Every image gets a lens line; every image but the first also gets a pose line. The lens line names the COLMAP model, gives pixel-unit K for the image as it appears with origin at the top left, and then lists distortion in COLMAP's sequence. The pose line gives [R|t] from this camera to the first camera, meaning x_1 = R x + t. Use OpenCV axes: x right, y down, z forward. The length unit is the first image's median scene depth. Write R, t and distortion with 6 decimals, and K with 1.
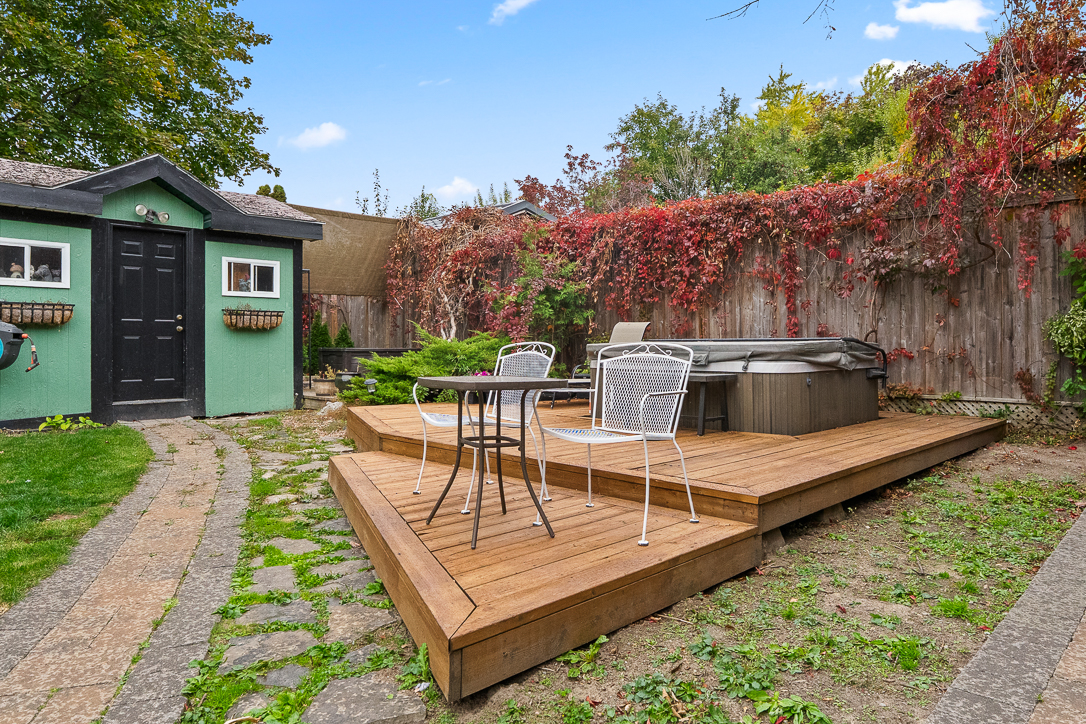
lens RADIAL K [[698.3, 0, 577.3], [0, 698.3, 338.2], [0, 0, 1]] dist [-0.002755, -0.000561]
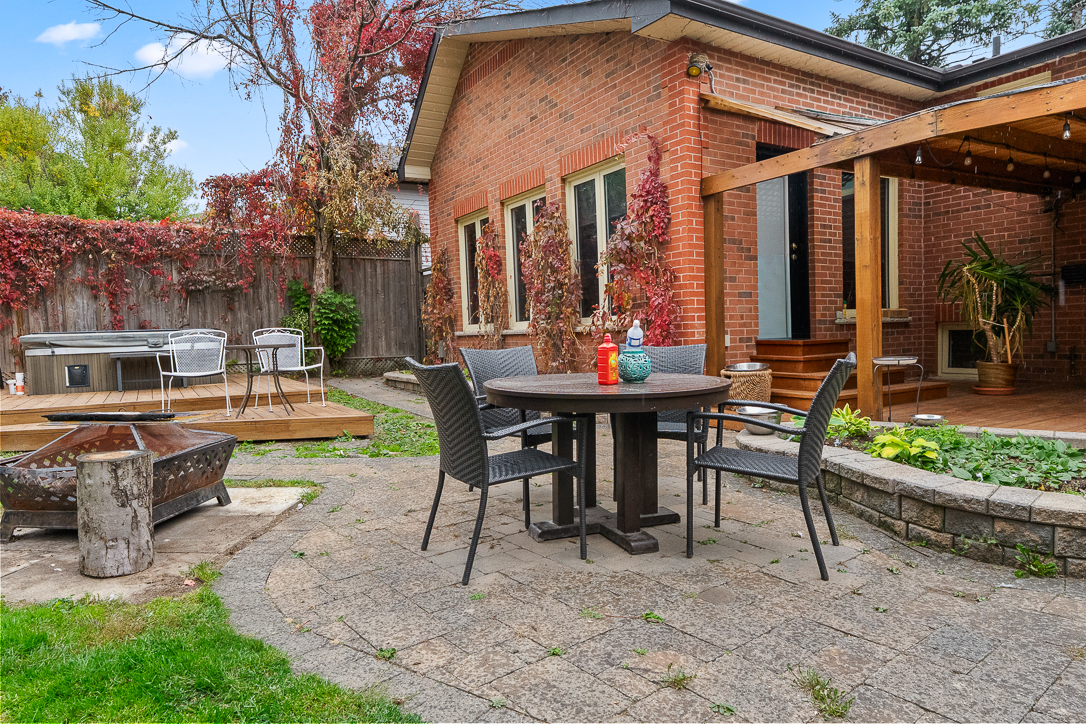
lens RADIAL K [[670.7, 0, 541.7], [0, 670.7, 363.9], [0, 0, 1]] dist [-0.001677, 0.002088]
pose [[0.261750, -0.061830, 0.963153, -0.684968], [0.020575, 0.998077, 0.058480, 0.005217], [-0.964916, 0.004510, 0.262519, -0.135537]]
